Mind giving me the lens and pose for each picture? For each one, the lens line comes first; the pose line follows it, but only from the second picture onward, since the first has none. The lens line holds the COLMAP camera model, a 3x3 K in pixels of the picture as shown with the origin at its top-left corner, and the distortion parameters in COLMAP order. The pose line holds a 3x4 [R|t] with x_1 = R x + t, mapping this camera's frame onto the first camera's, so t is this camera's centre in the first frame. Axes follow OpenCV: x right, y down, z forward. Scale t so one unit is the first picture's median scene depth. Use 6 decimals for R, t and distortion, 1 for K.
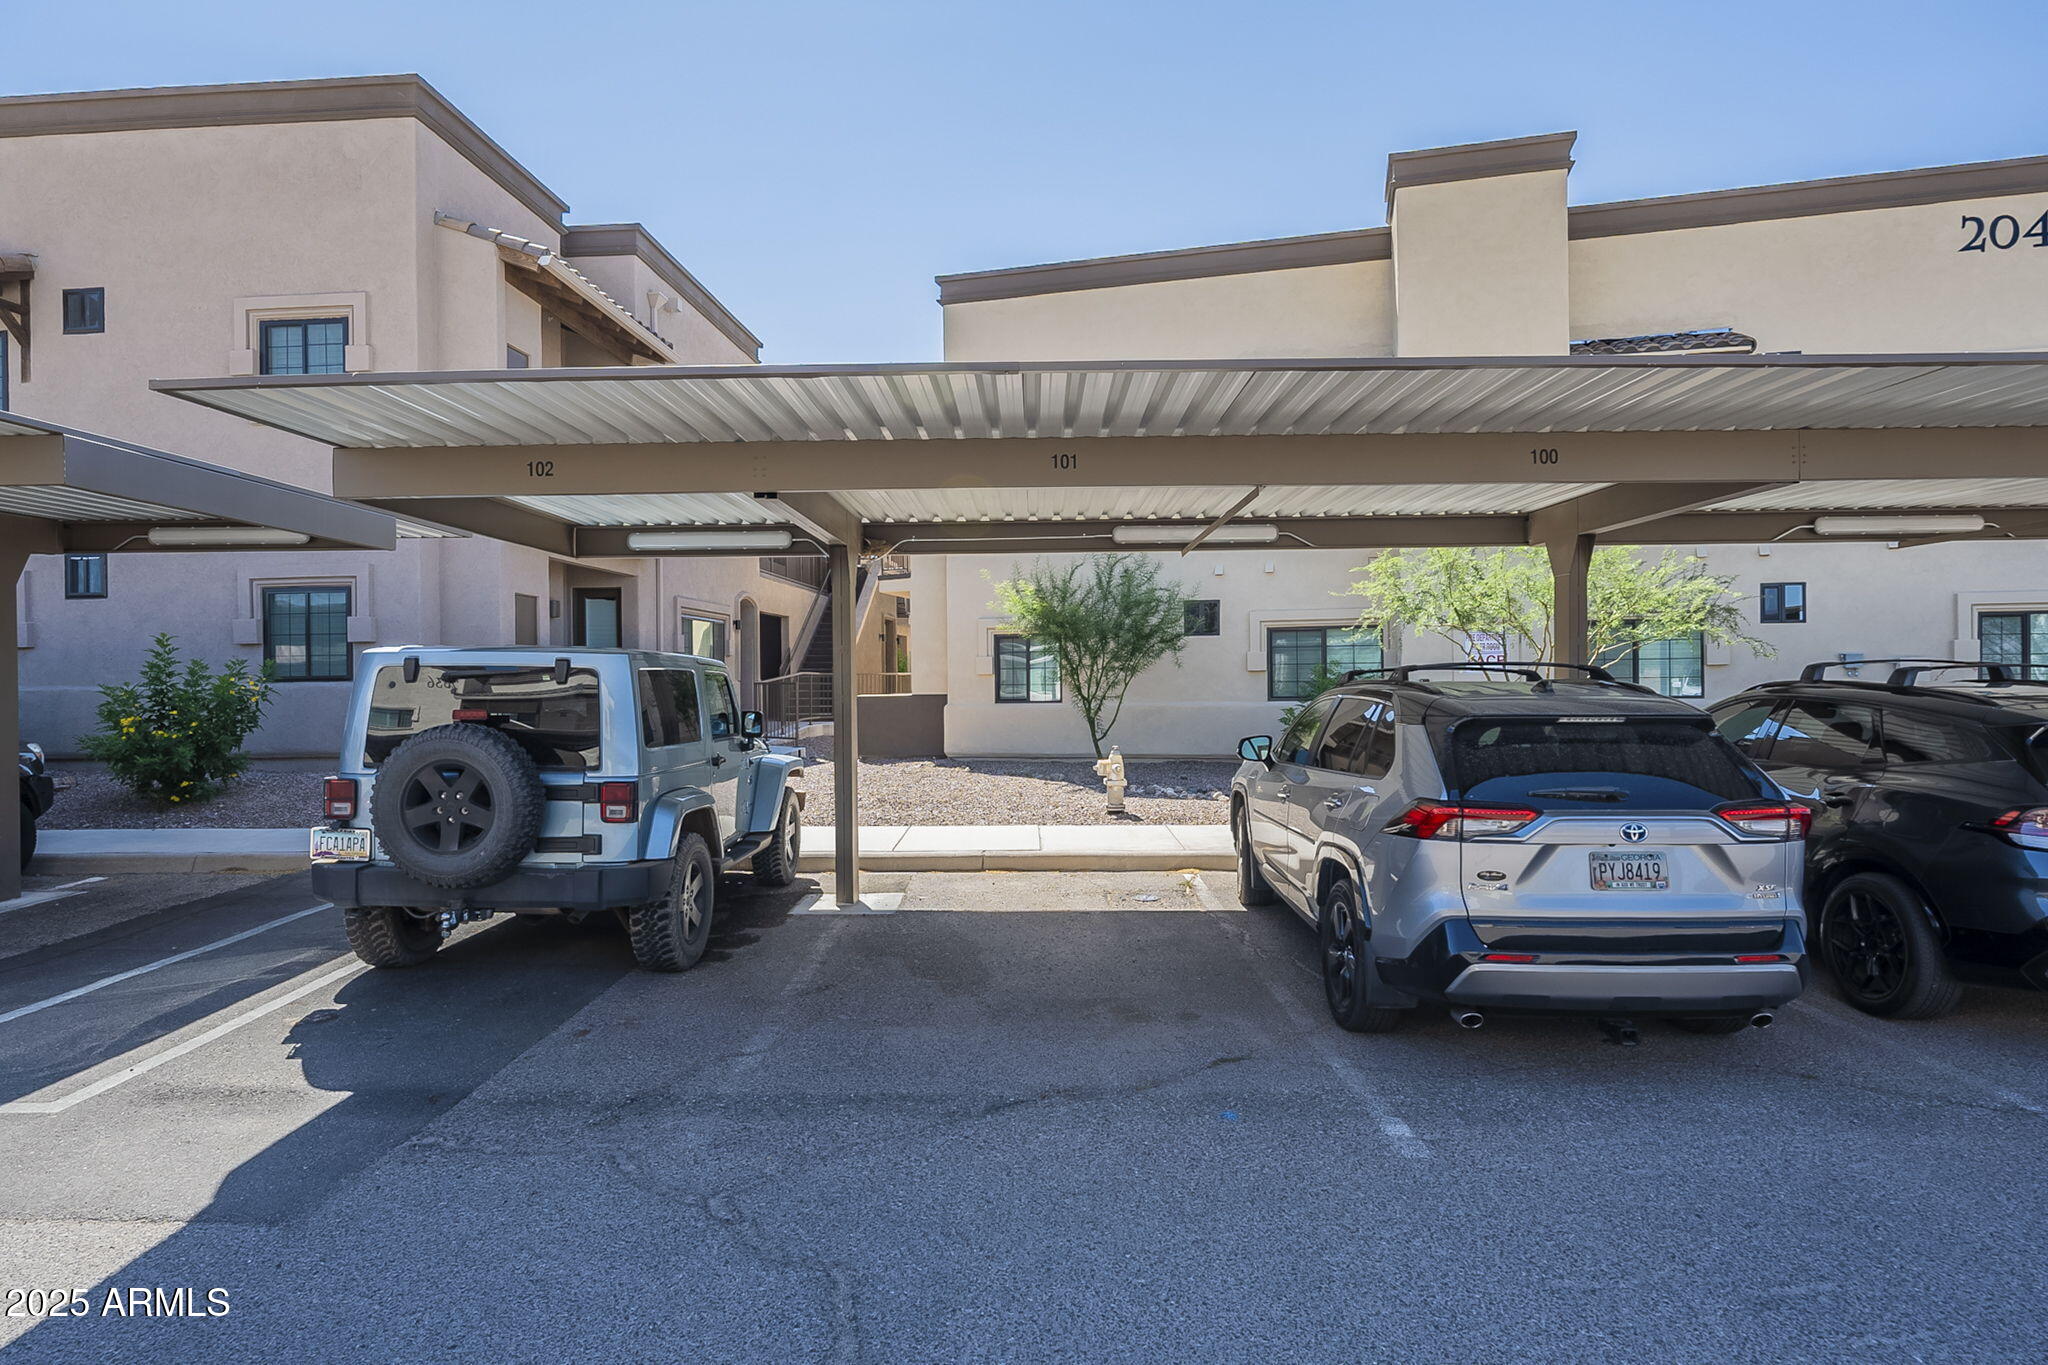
lens RADIAL K [[934.9, 0, 998.6], [0, 934.9, 684.1], [0, 0, 1]] dist [-0.000475, 0.000076]
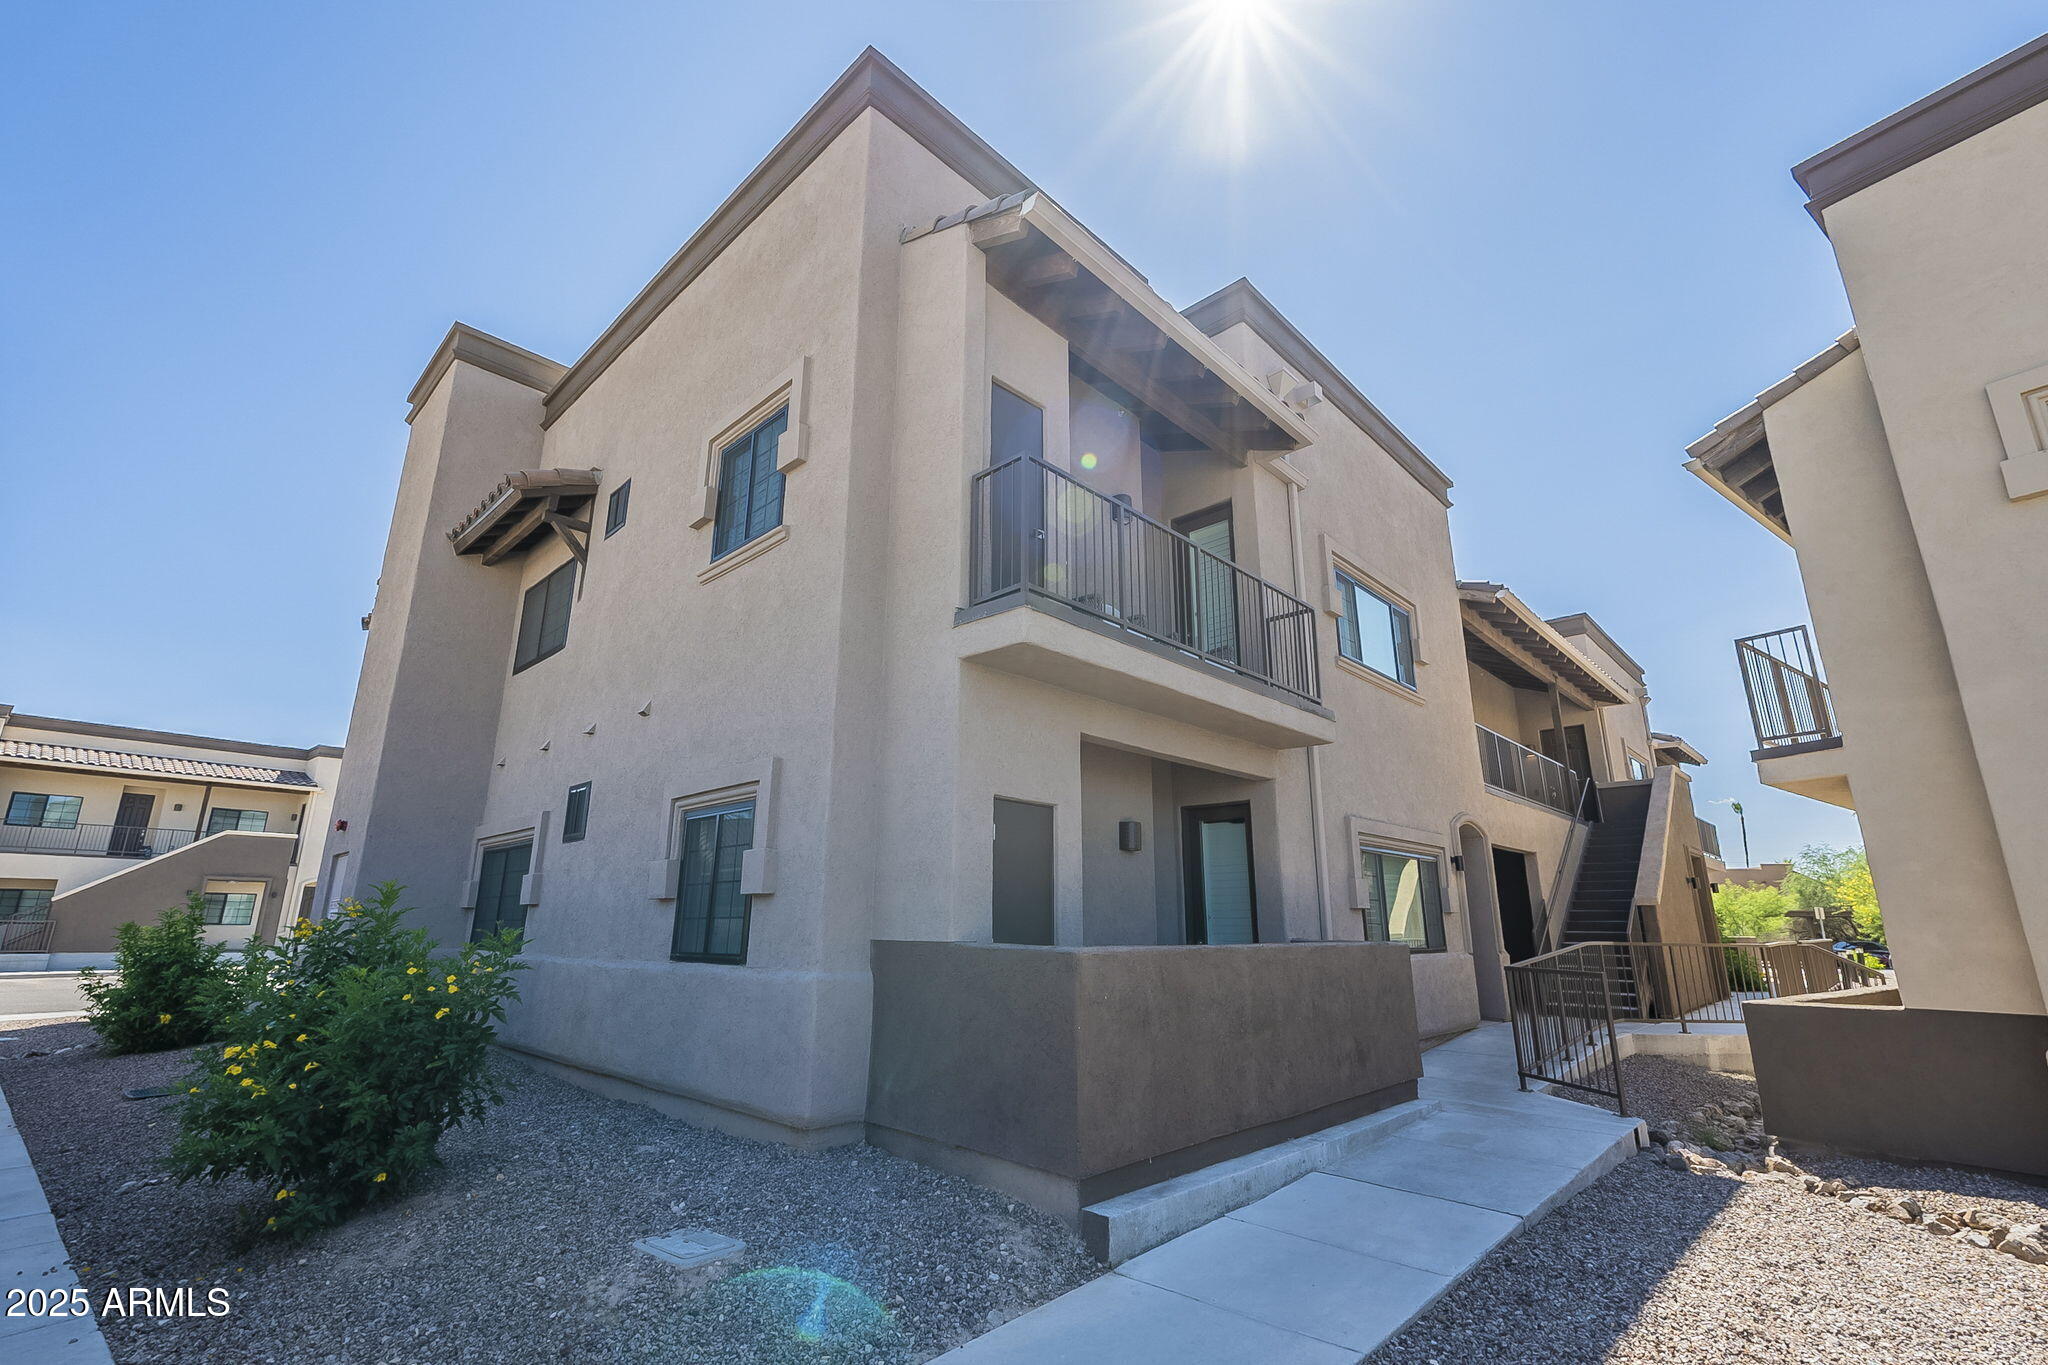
lens RADIAL K [[934.9, 0, 998.6], [0, 934.9, 684.1], [0, 0, 1]] dist [-0.000475, 0.000076]
pose [[0.750500, -0.156110, -0.642168, -0.107638], [-0.018318, 0.966413, -0.256341, -0.015059], [0.660617, 0.204147, 0.722433, 0.384278]]
